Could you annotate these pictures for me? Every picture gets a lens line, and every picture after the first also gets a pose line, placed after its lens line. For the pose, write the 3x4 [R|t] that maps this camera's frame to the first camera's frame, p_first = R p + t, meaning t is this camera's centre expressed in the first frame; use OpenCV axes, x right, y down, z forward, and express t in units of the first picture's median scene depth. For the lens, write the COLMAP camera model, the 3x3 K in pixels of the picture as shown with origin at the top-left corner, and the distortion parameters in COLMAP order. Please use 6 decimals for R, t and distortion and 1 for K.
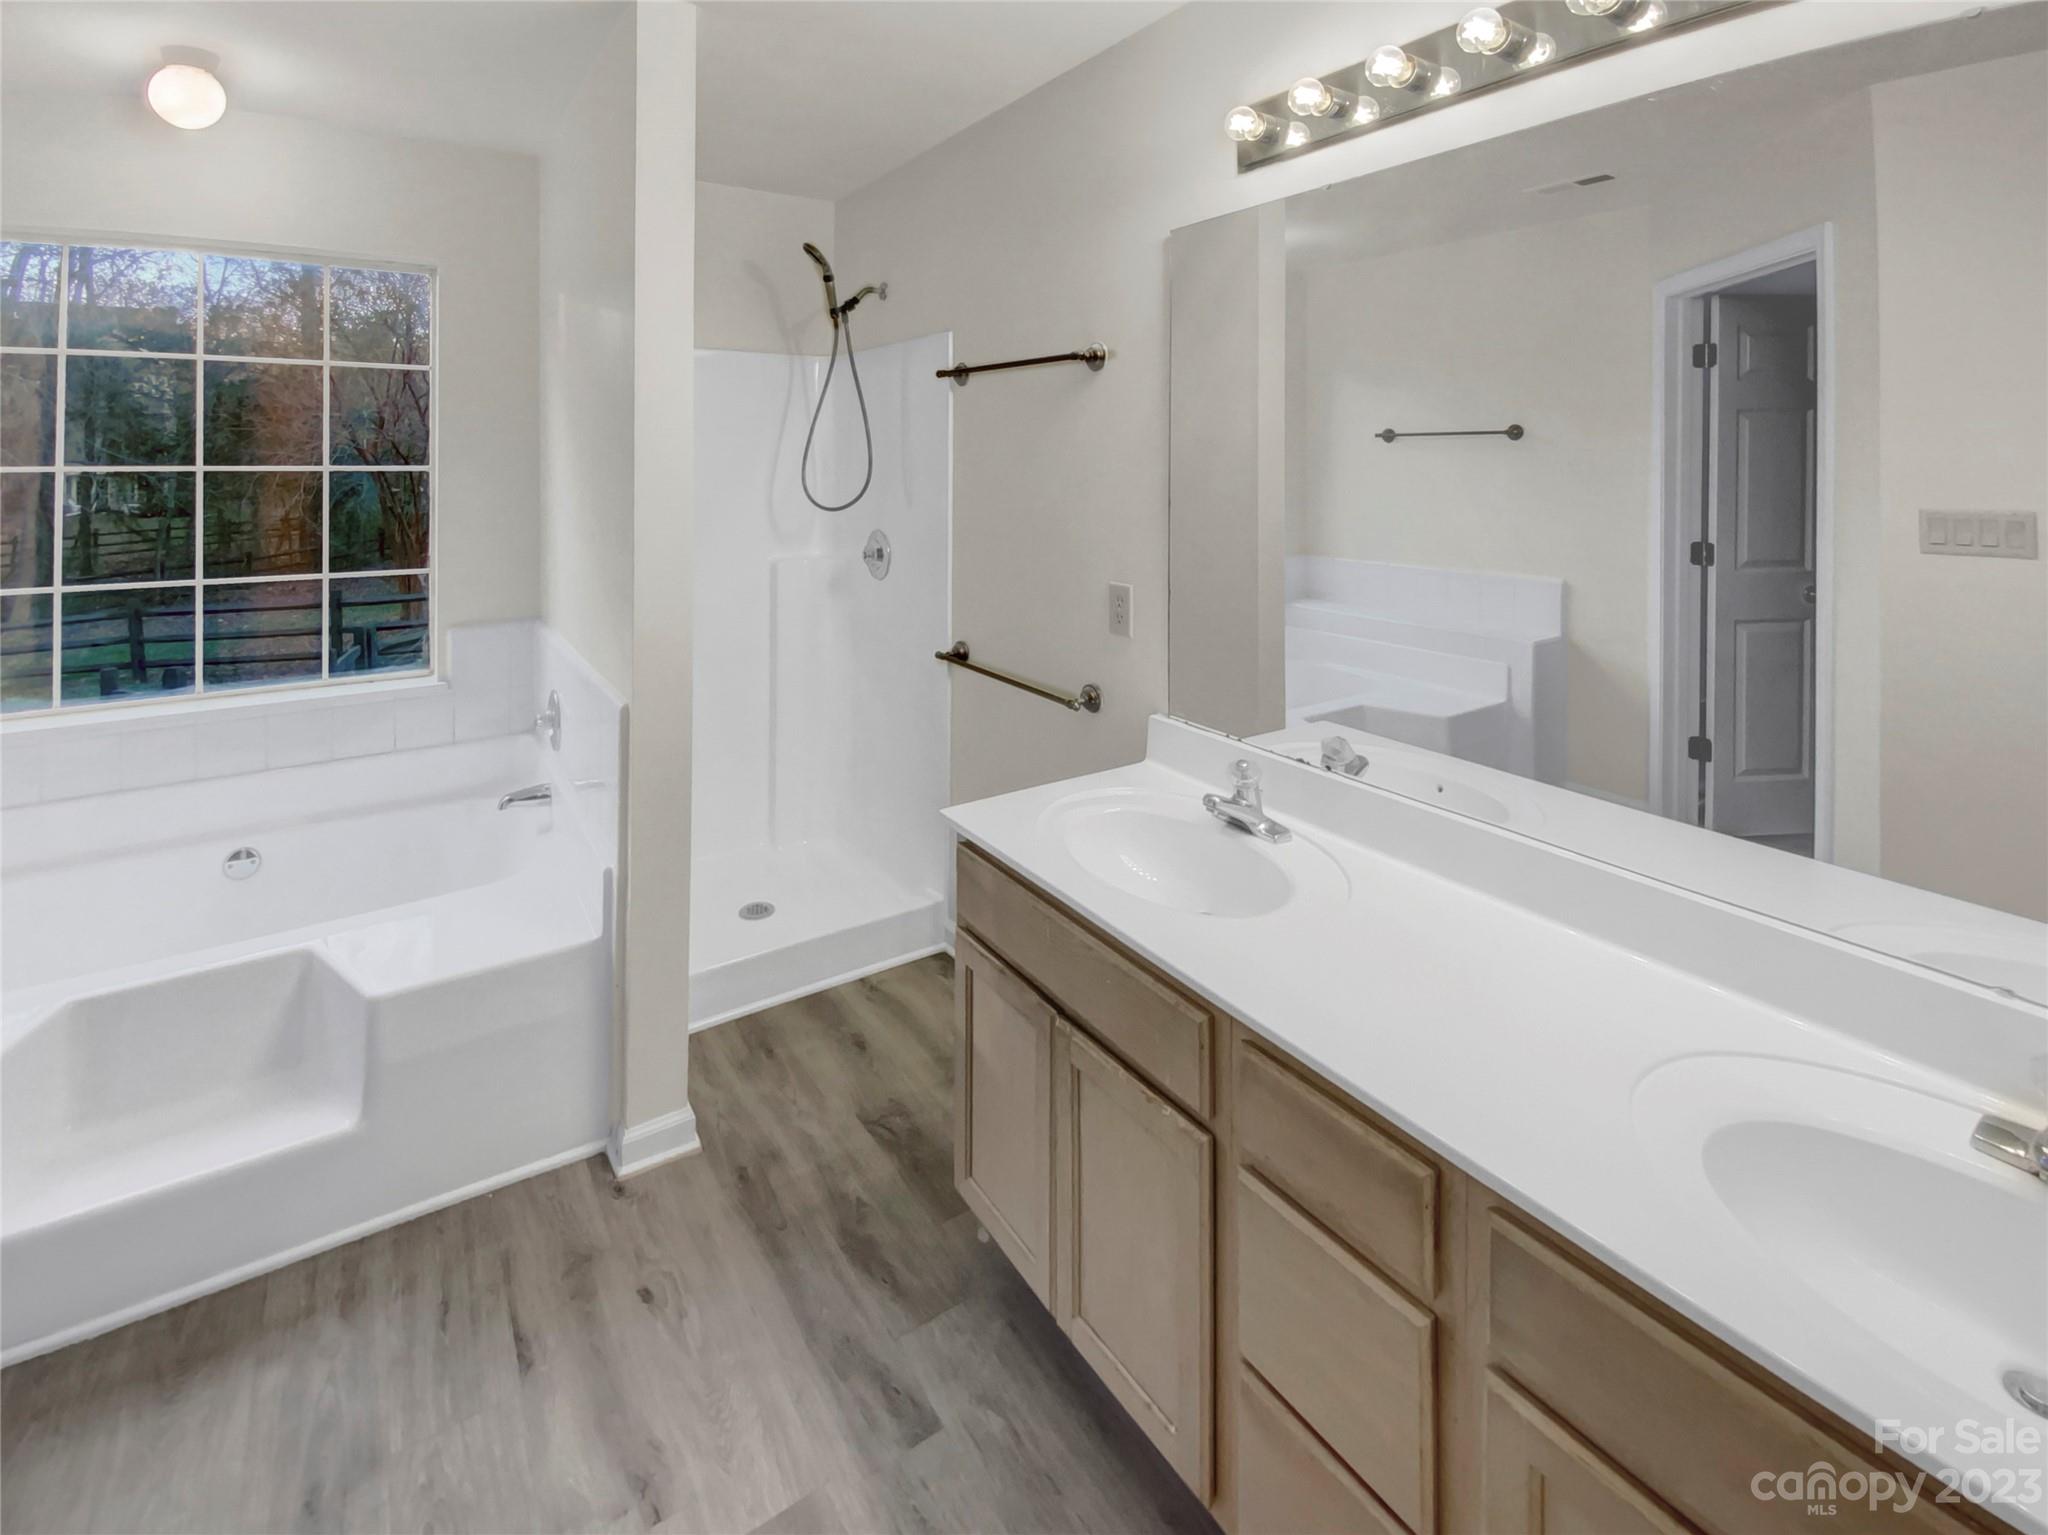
lens RADIAL K [[969.6, 0, 1013.1], [0, 969.6, 745.5], [0, 0, 1]] dist [0.002928, -0.003395]
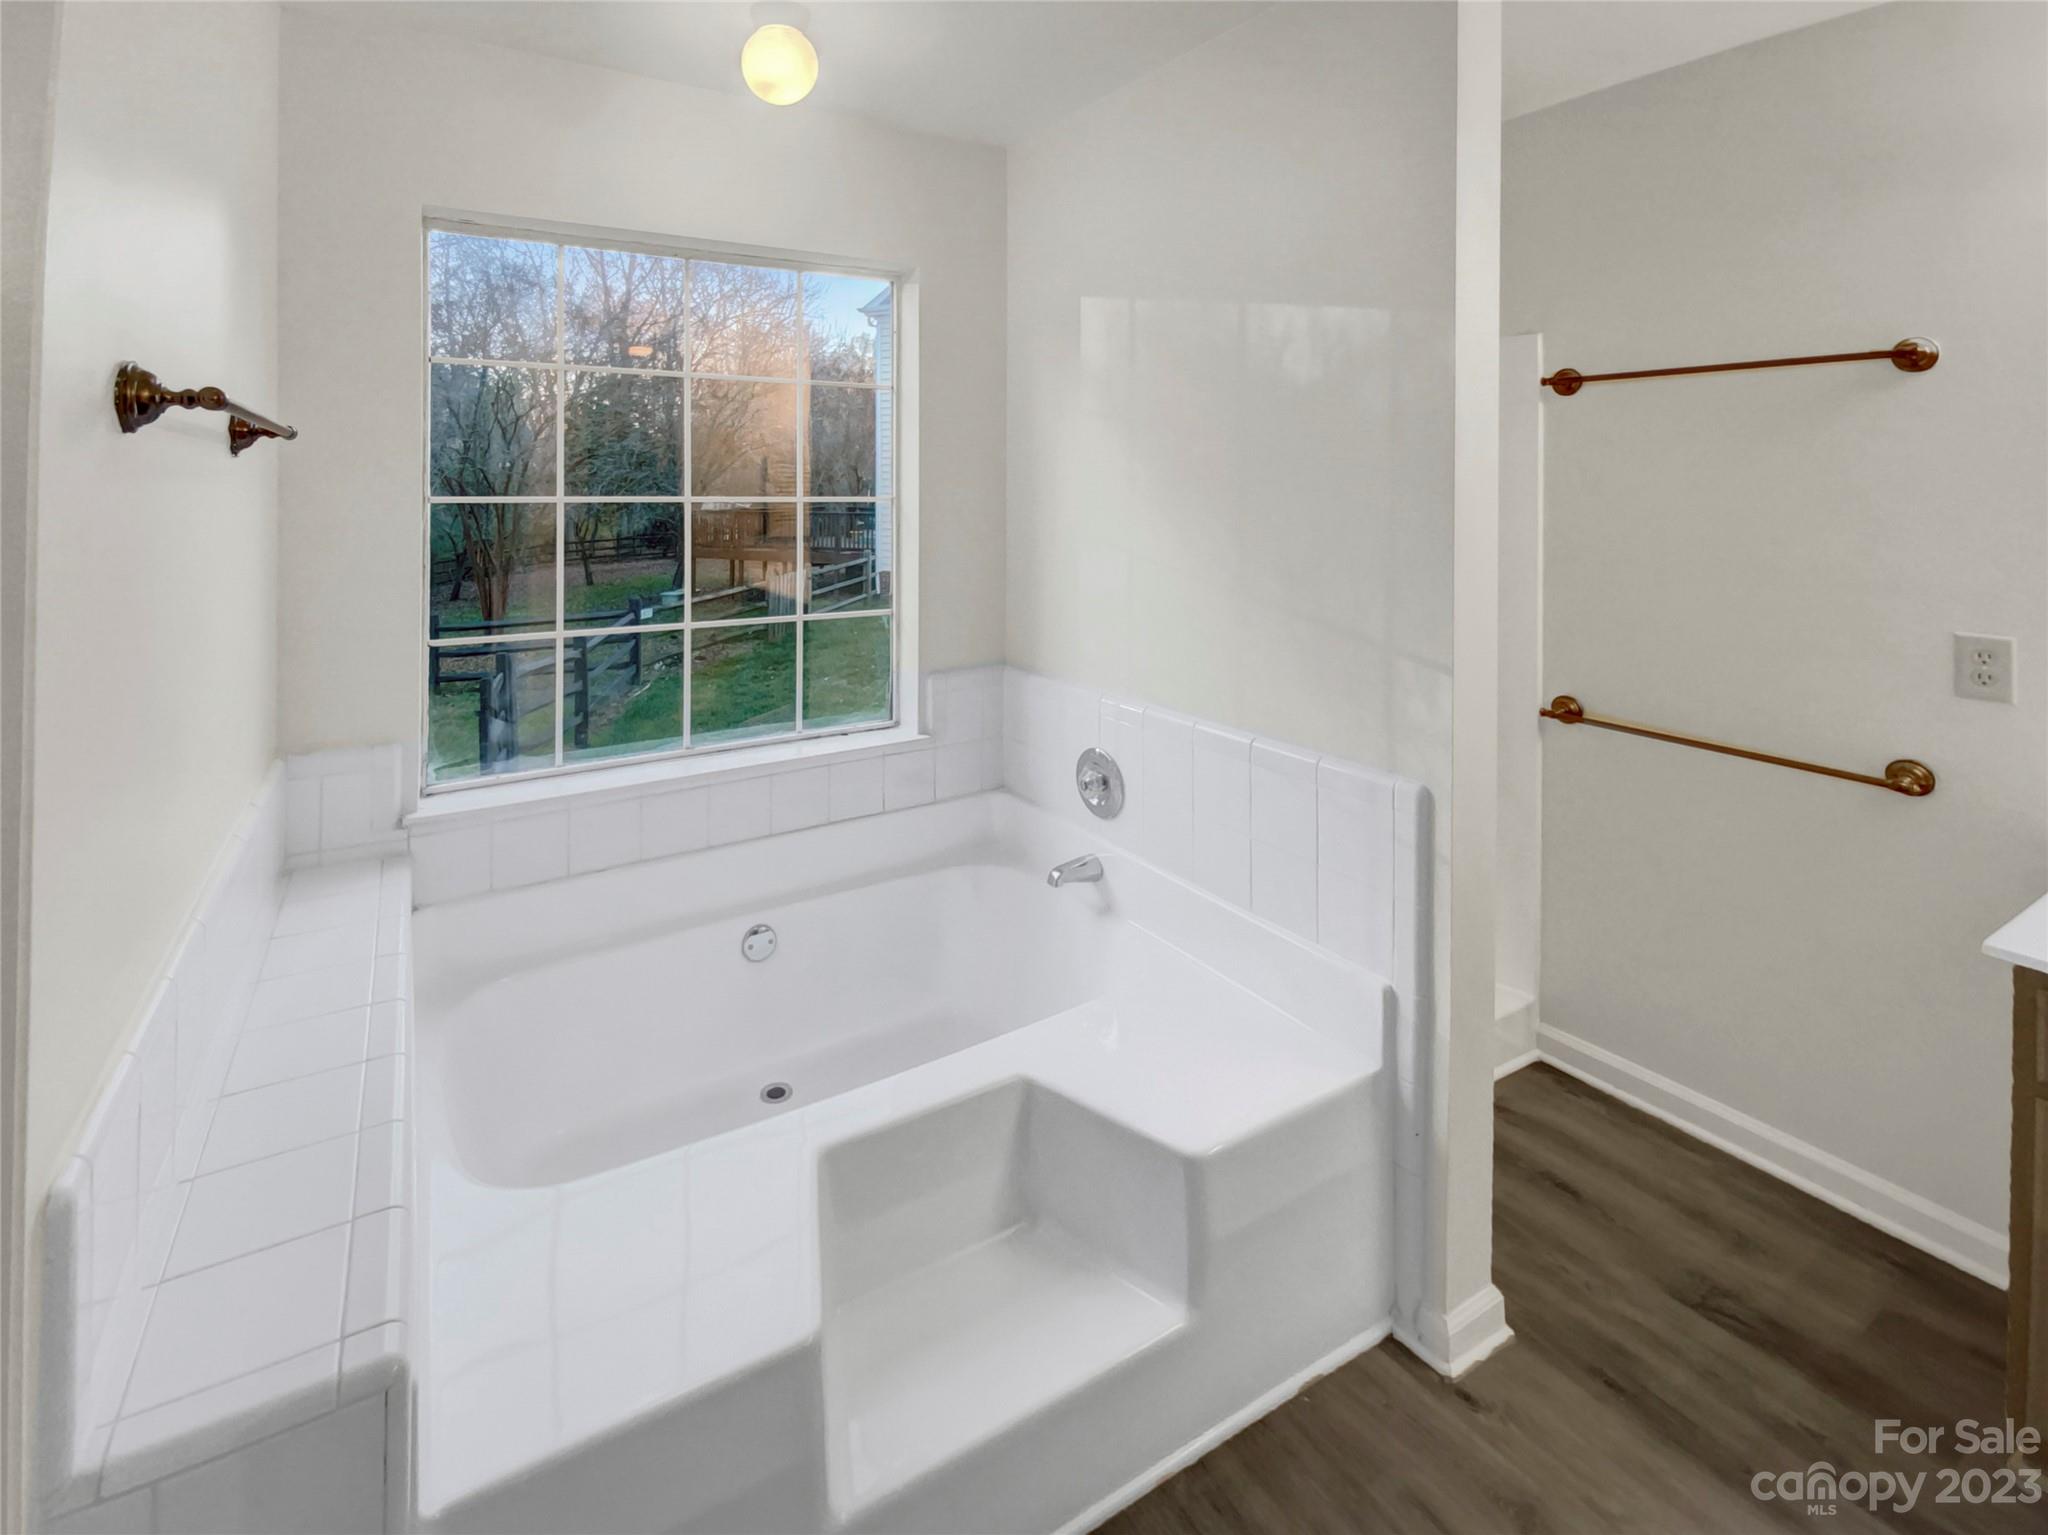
lens RADIAL K [[969.6, 0, 1037.5], [0, 969.6, 769.3], [0, 0, 1]] dist [0.002928, -0.003395]
pose [[0.998091, 0.009667, -0.060998, -0.648541], [-0.009749, 0.999952, -0.001054, -0.050493], [0.060985, 0.001647, 0.998137, 0.162405]]
